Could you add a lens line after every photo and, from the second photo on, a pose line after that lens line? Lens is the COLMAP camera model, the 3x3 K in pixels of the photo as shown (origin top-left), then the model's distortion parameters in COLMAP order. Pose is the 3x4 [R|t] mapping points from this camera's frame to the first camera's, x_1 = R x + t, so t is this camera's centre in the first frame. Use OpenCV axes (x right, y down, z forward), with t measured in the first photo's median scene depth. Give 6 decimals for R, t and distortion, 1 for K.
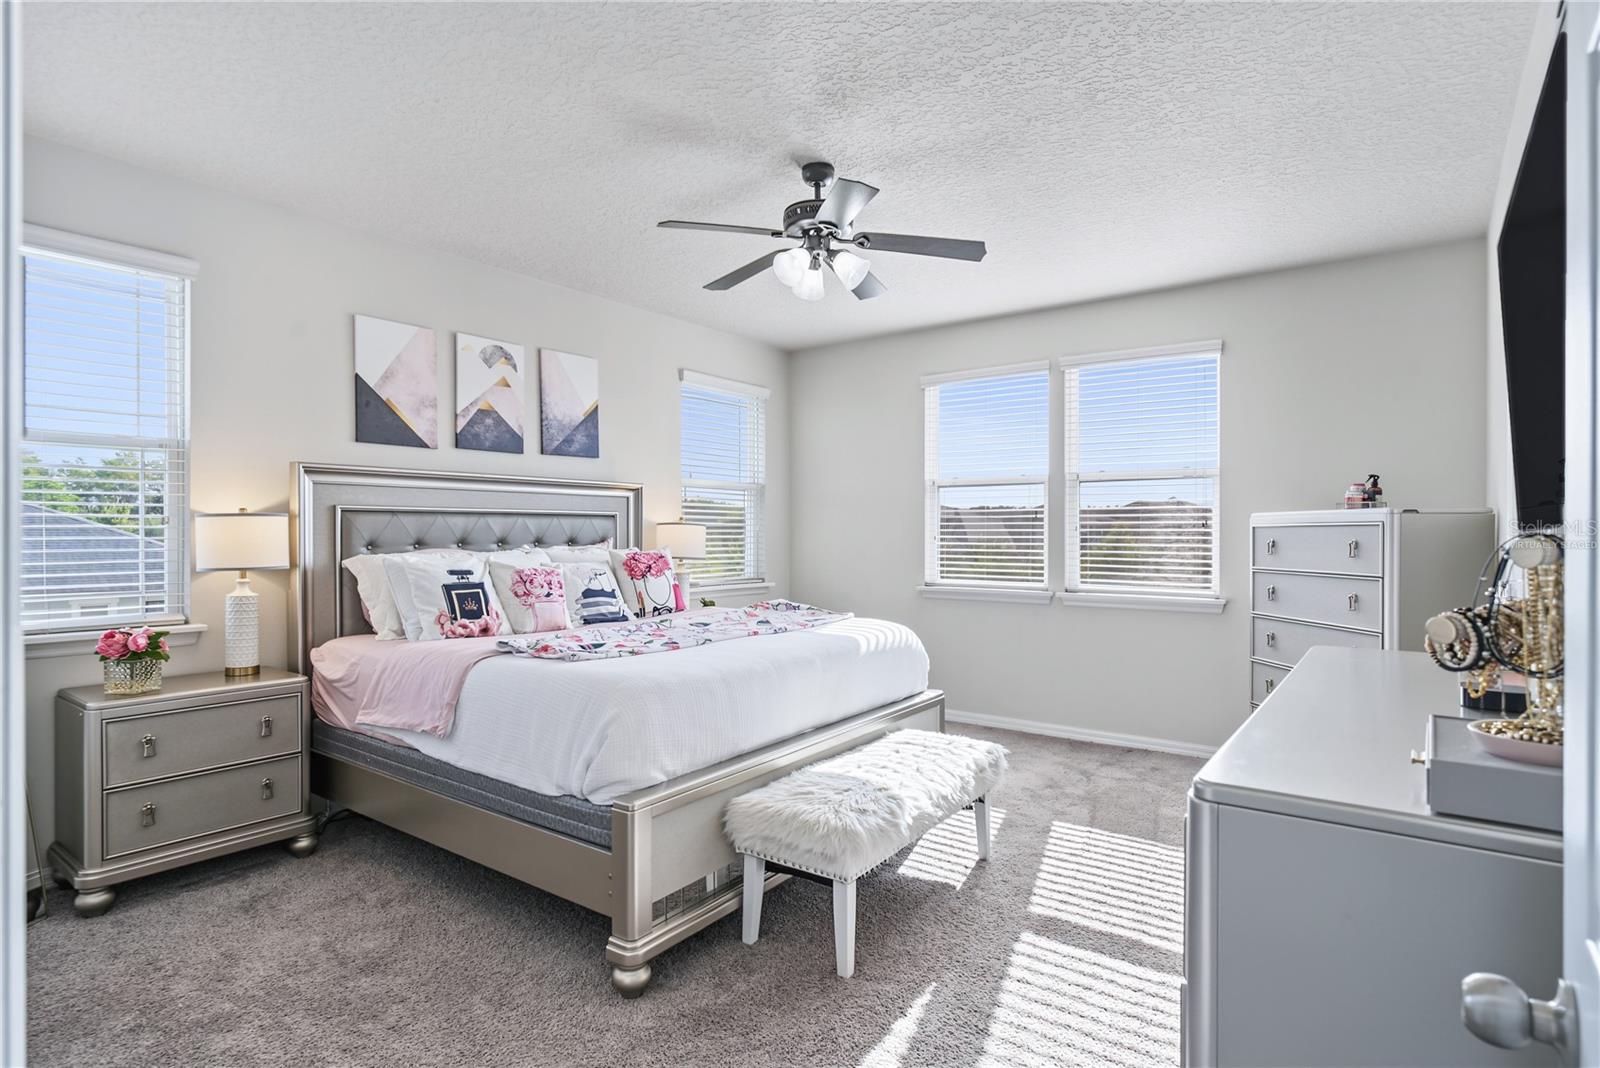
lens RADIAL K [[831.6, 0, 797.0], [0, 831.6, 538.3], [0, 0, 1]] dist [-0.001092, -0.001010]
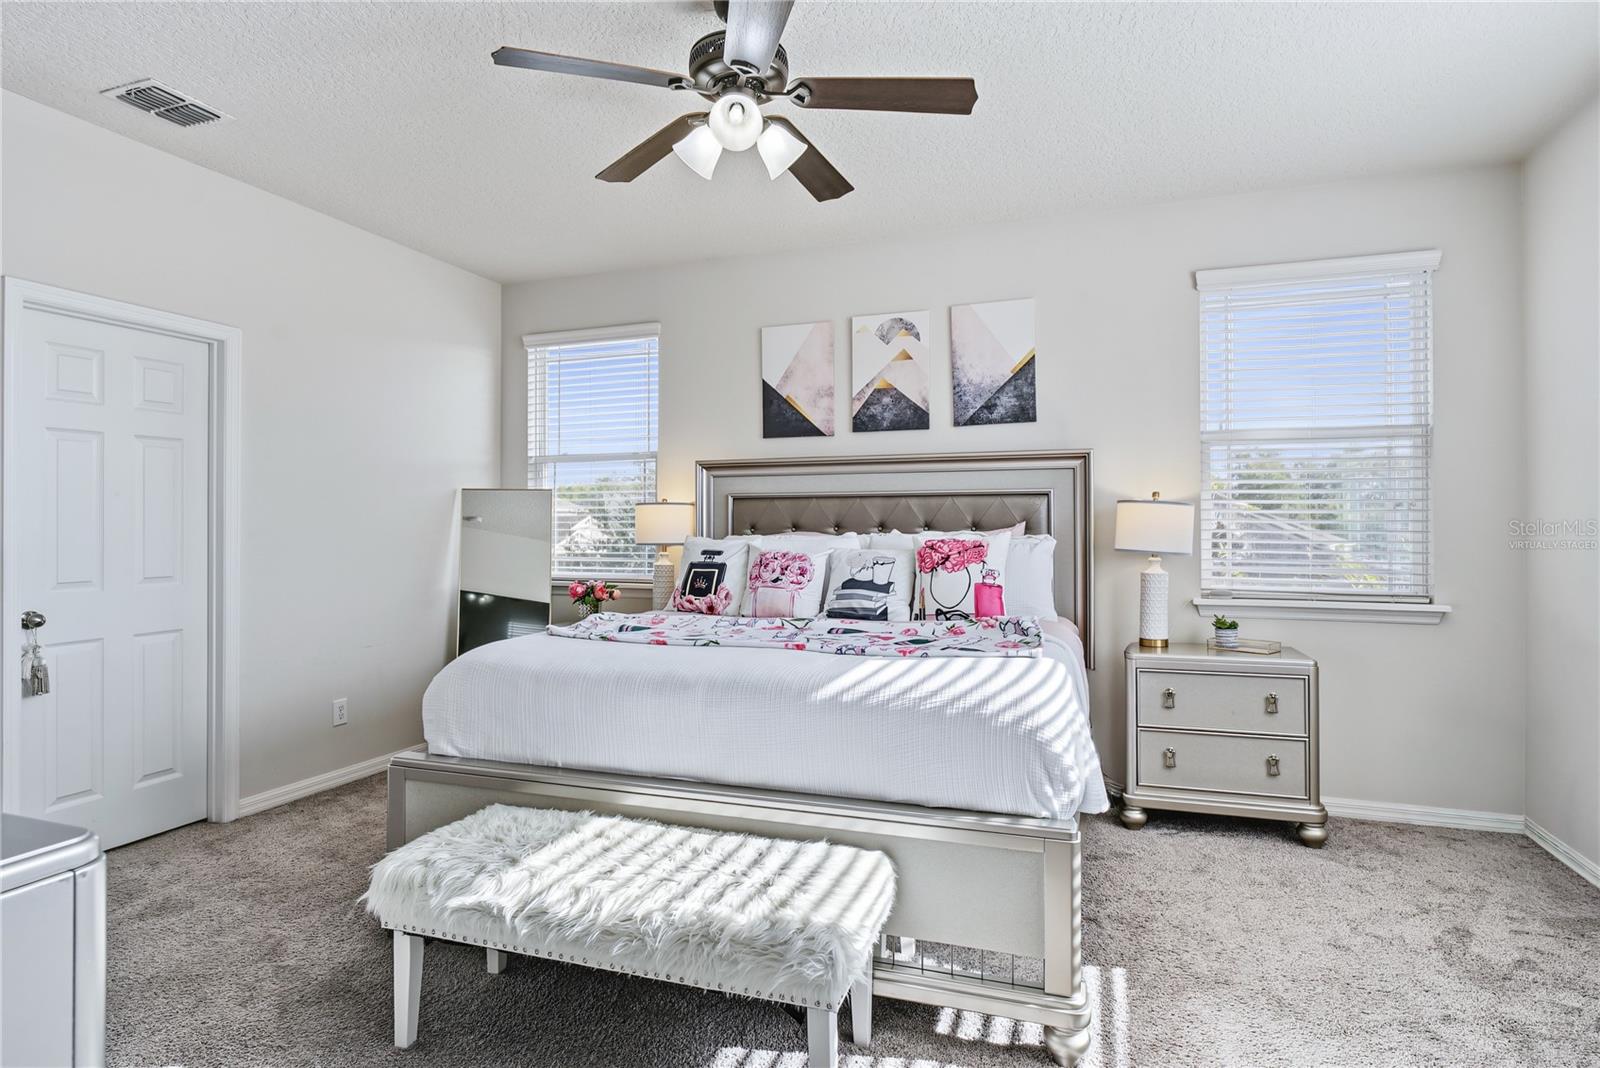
lens RADIAL K [[813.5, 0, 800.0], [0, 813.5, 534.0], [0, 0, 1]] dist [-0.002440, -0.000660]
pose [[0.298984, 0.018427, -0.954080, 0.520033], [-0.000368, 0.999816, 0.019196, -0.003182], [0.954258, -0.005388, 0.298935, 0.641316]]
